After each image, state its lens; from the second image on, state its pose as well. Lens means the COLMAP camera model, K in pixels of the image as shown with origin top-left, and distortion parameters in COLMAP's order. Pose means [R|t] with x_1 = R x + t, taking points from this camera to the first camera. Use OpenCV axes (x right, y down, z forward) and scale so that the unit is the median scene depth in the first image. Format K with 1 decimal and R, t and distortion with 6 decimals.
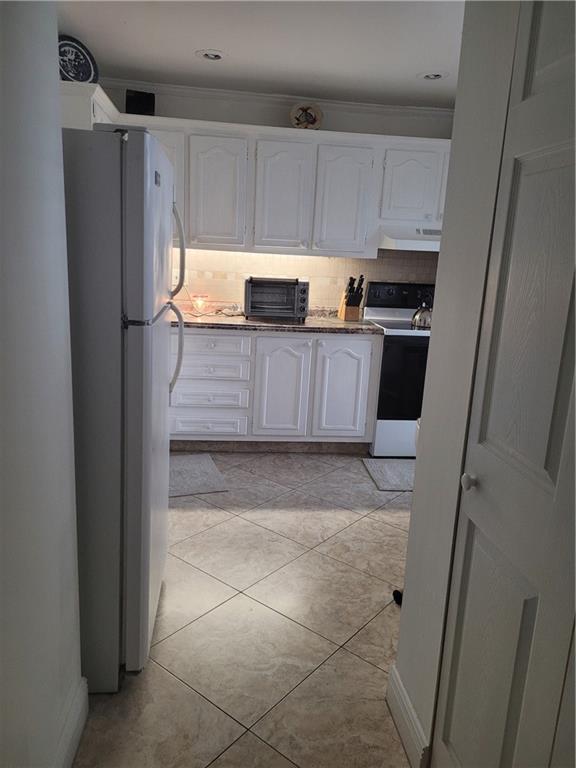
lens RADIAL K [[577.0, 0, 287.4], [0, 577.0, 381.2], [0, 0, 1]] dist [0.058959, -0.051420]
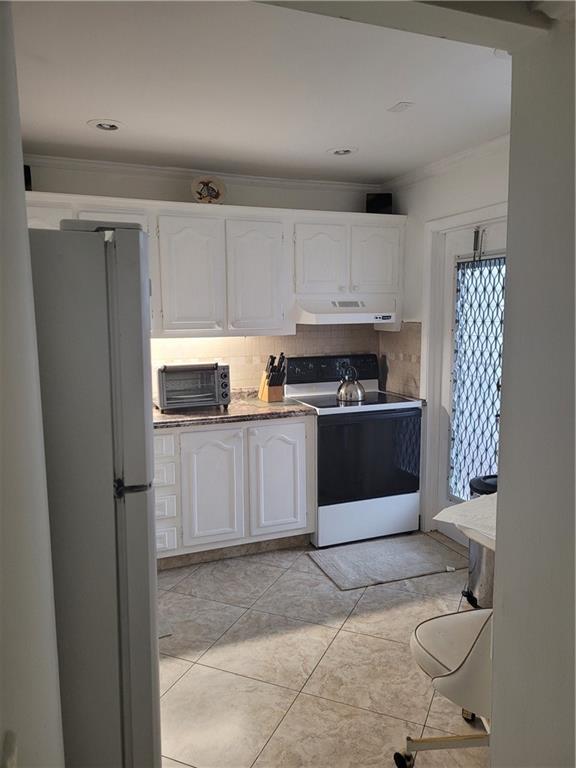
lens RADIAL K [[577.0, 0, 297.6], [0, 577.0, 386.0], [0, 0, 1]] dist [0.058959, -0.051420]
pose [[0.961504, -0.093646, 0.258341, -0.100881], [0.116535, 0.990372, -0.074723, -0.061498], [-0.248856, 0.101952, 0.963160, 0.107108]]
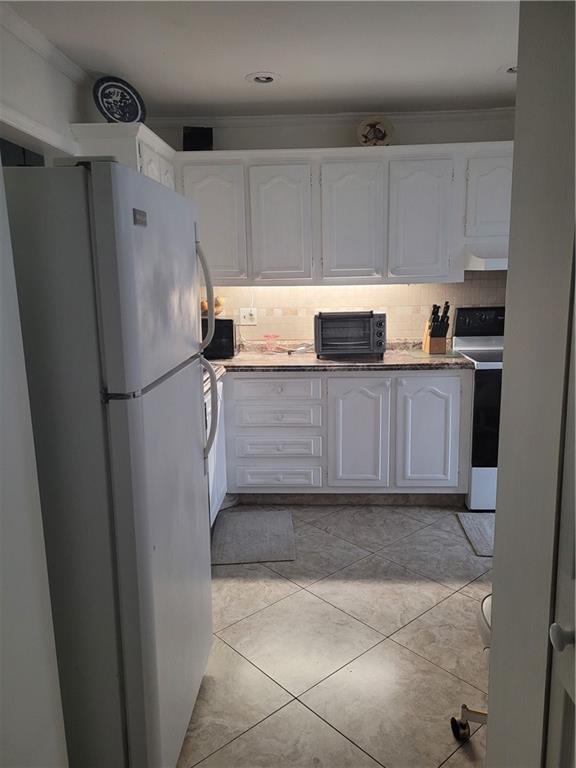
lens RADIAL K [[577.0, 0, 294.8], [0, 577.0, 384.1], [0, 0, 1]] dist [0.058959, -0.051420]
pose [[0.984625, -0.039623, -0.170130, 0.049011], [0.033071, 0.998605, -0.041174, -0.031606], [0.171524, 0.034915, 0.984561, 0.103309]]
